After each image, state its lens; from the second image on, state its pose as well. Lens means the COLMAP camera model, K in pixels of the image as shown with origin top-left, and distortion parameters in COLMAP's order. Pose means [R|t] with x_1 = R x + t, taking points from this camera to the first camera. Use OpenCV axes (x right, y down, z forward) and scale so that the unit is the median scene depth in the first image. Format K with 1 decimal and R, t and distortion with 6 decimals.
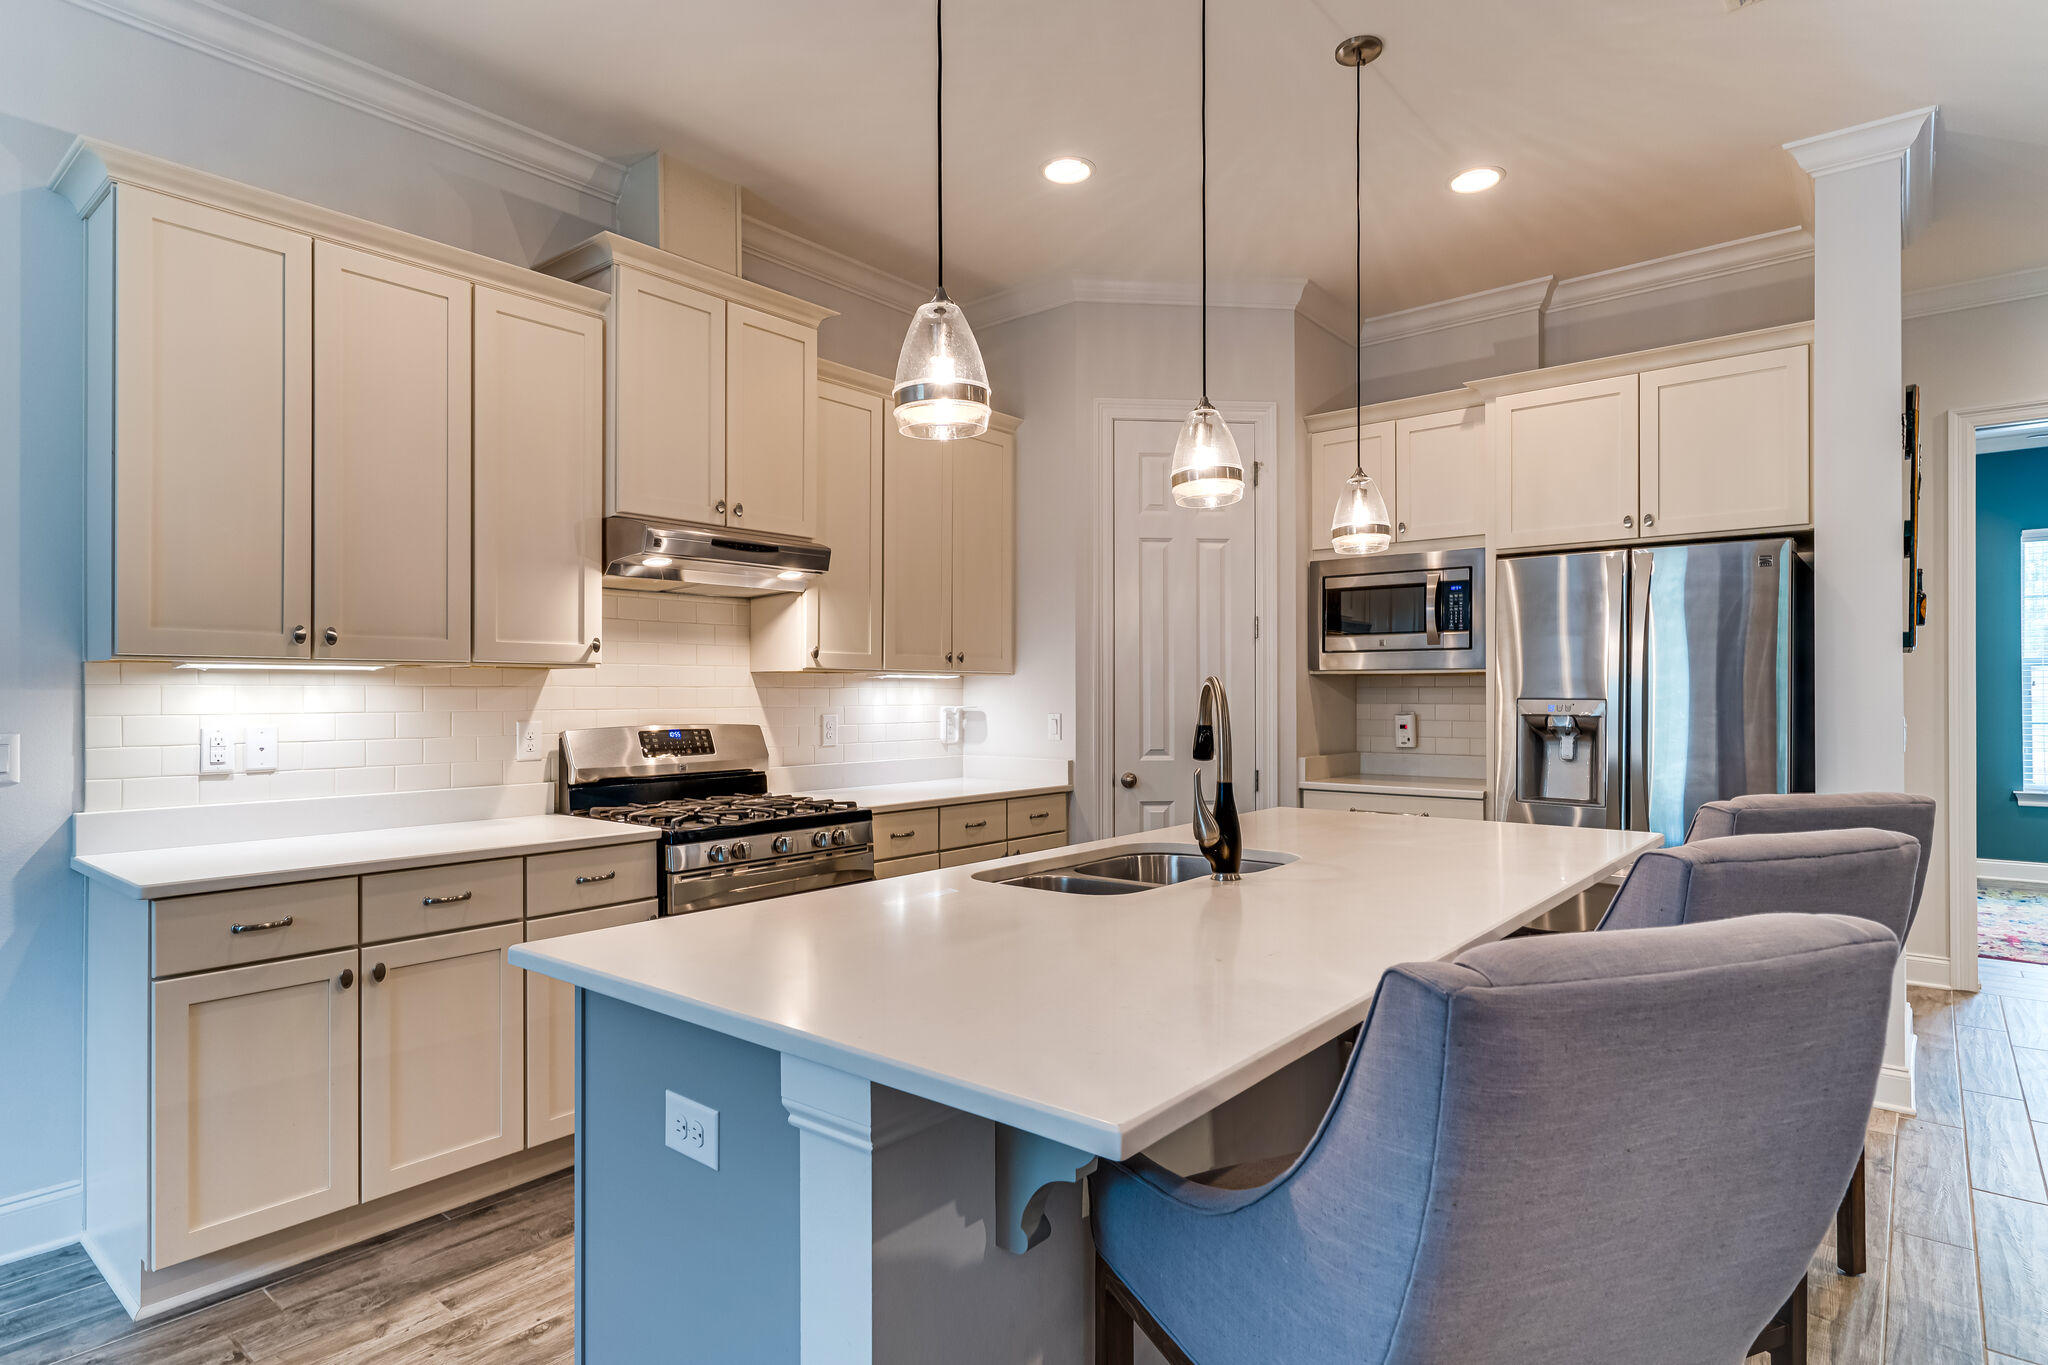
lens RADIAL K [[1110.0, 0, 961.9], [0, 1110.0, 688.1], [0, 0, 1]] dist [0.006733, 0.001796]
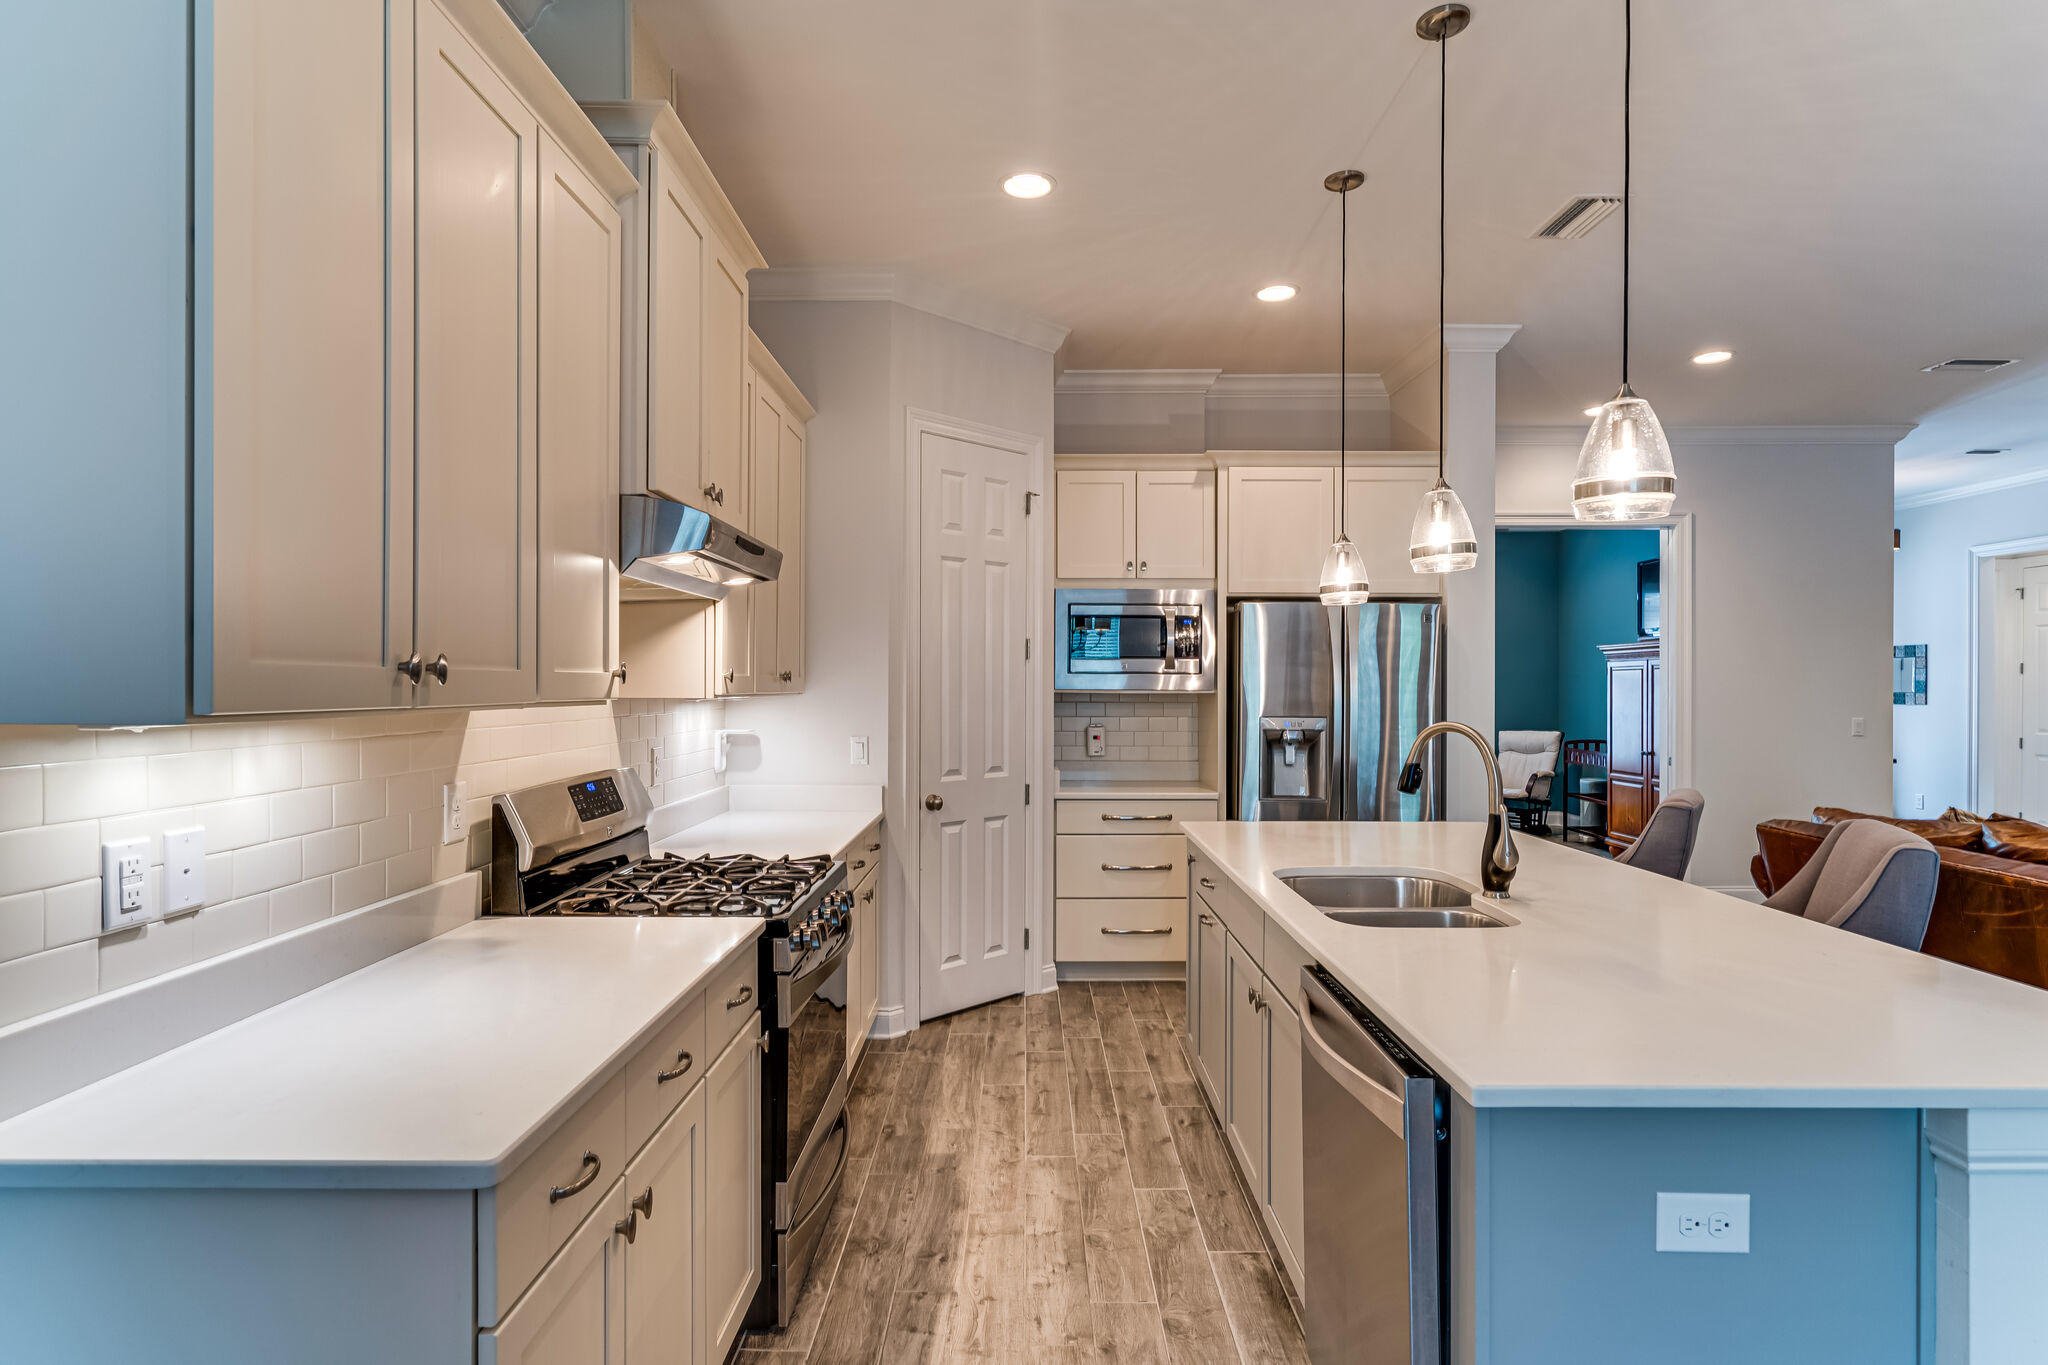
lens RADIAL K [[1110.0, 0, 1013.0], [0, 1110.0, 691.9], [0, 0, 1]] dist [0.006733, 0.001796]
pose [[0.757063, -0.003543, 0.653333, -0.474209], [-0.005748, 0.999910, 0.012083, -0.029067], [-0.653317, -0.012903, 0.756974, 0.229709]]
